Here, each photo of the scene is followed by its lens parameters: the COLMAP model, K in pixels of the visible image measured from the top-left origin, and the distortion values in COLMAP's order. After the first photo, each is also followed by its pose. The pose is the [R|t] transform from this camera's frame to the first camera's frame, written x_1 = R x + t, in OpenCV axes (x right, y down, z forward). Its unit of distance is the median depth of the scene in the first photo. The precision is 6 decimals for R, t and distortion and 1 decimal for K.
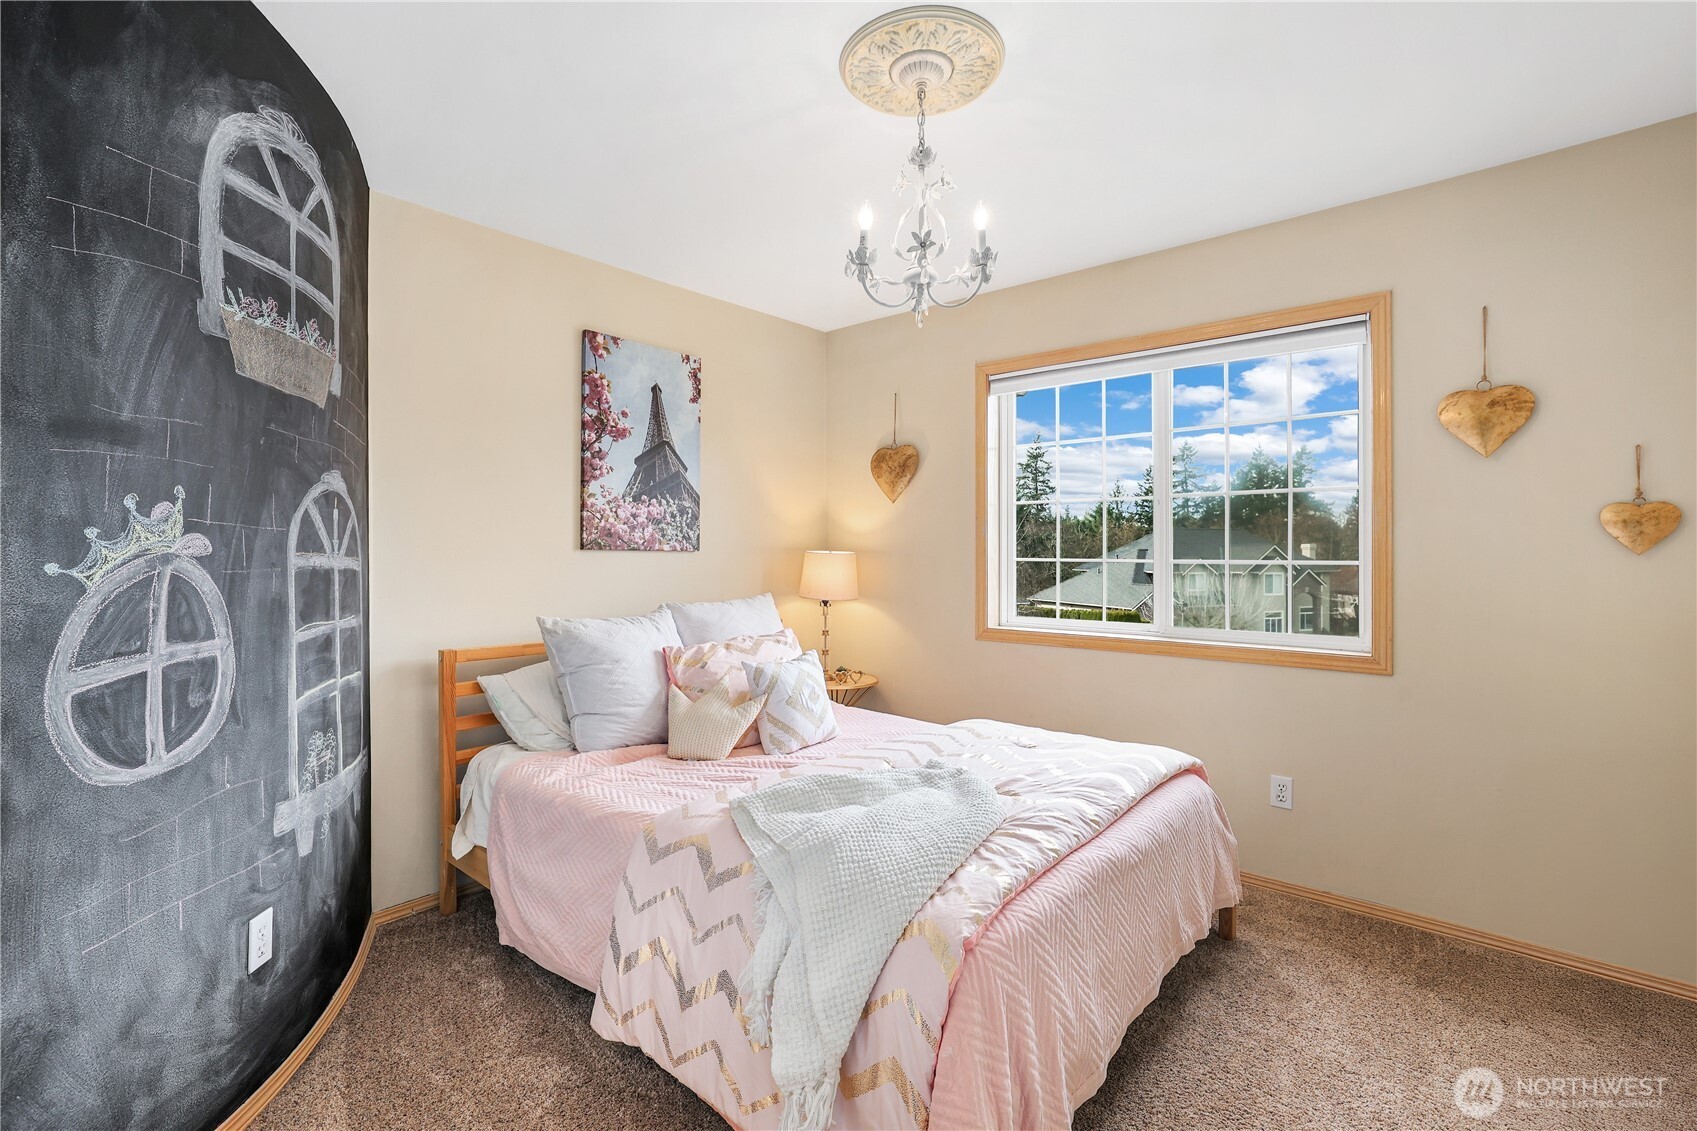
lens RADIAL K [[733.1, 0, 846.3], [0, 733.1, 568.4], [0, 0, 1]] dist [-0.030882, 0.008707]
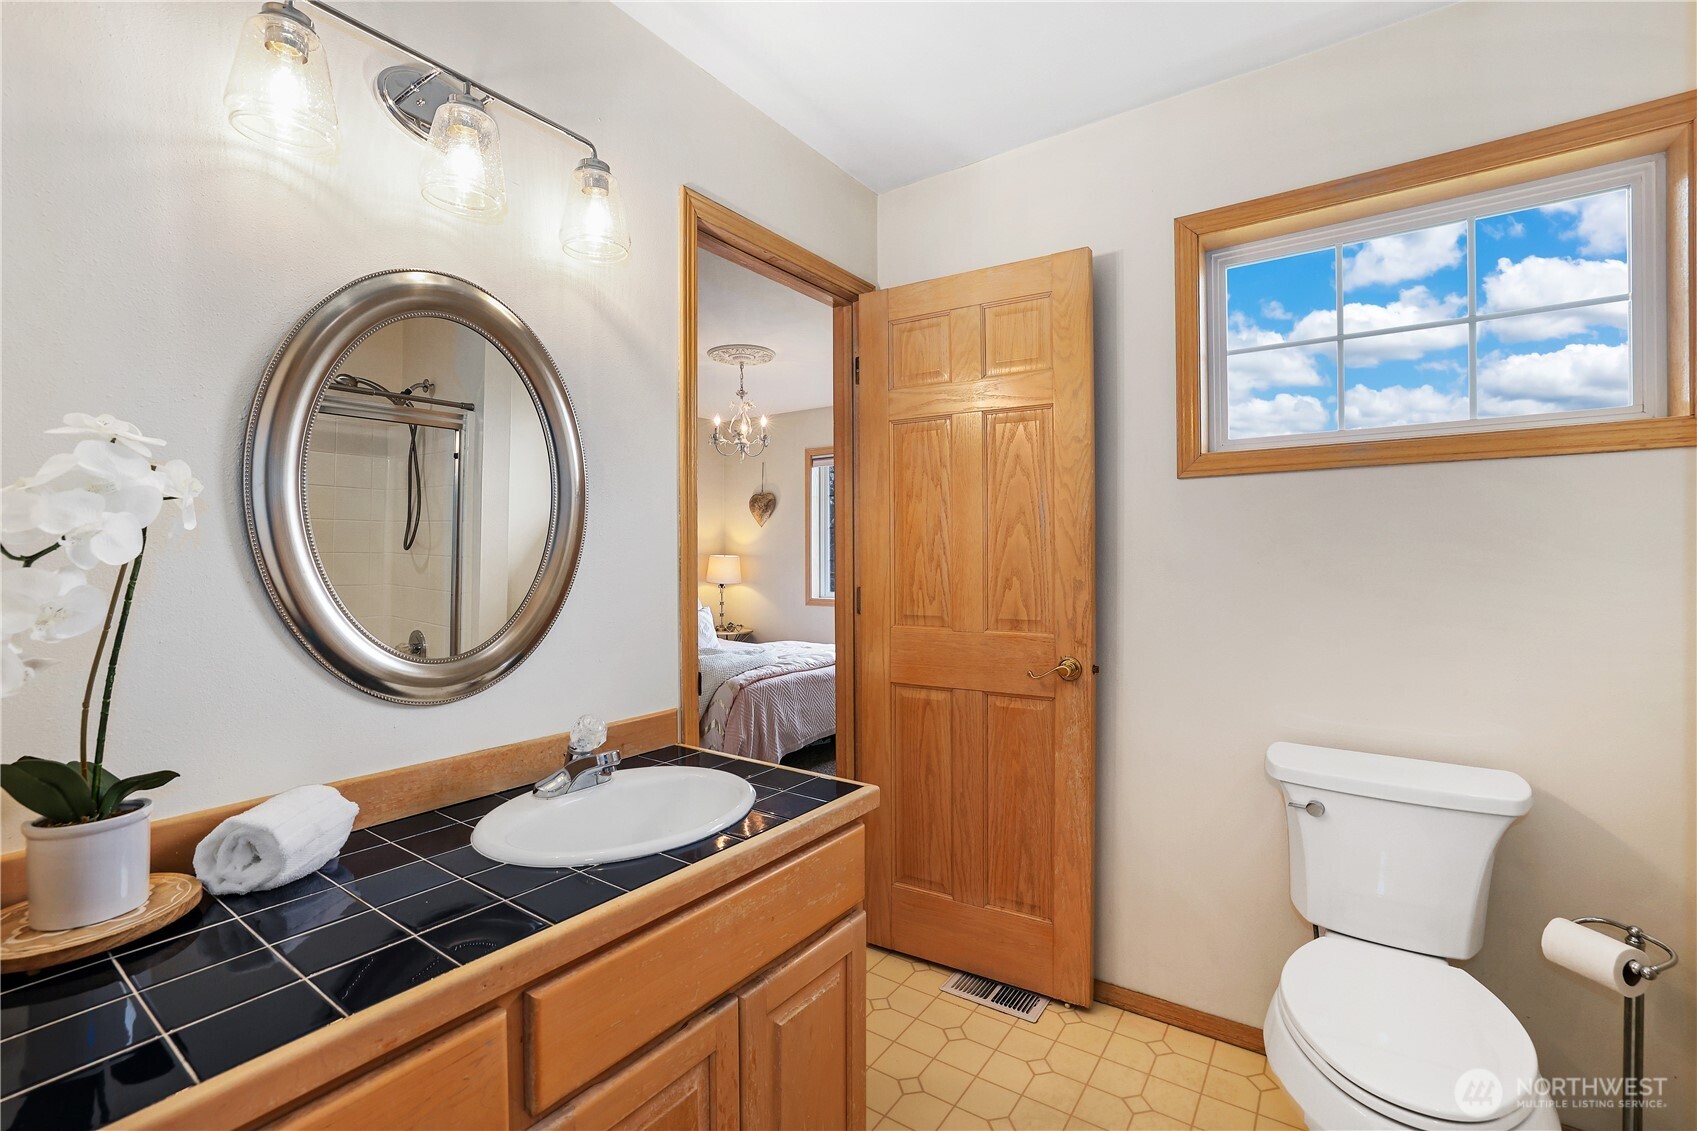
lens RADIAL K [[733.1, 0, 851.4], [0, 733.1, 569.6], [0, 0, 1]] dist [-0.030882, 0.008707]
pose [[0.996431, -0.006832, 0.084137, 0.133360], [0.006966, 0.999975, -0.001292, 0.013742], [-0.084126, 0.001873, 0.996453, -0.748279]]
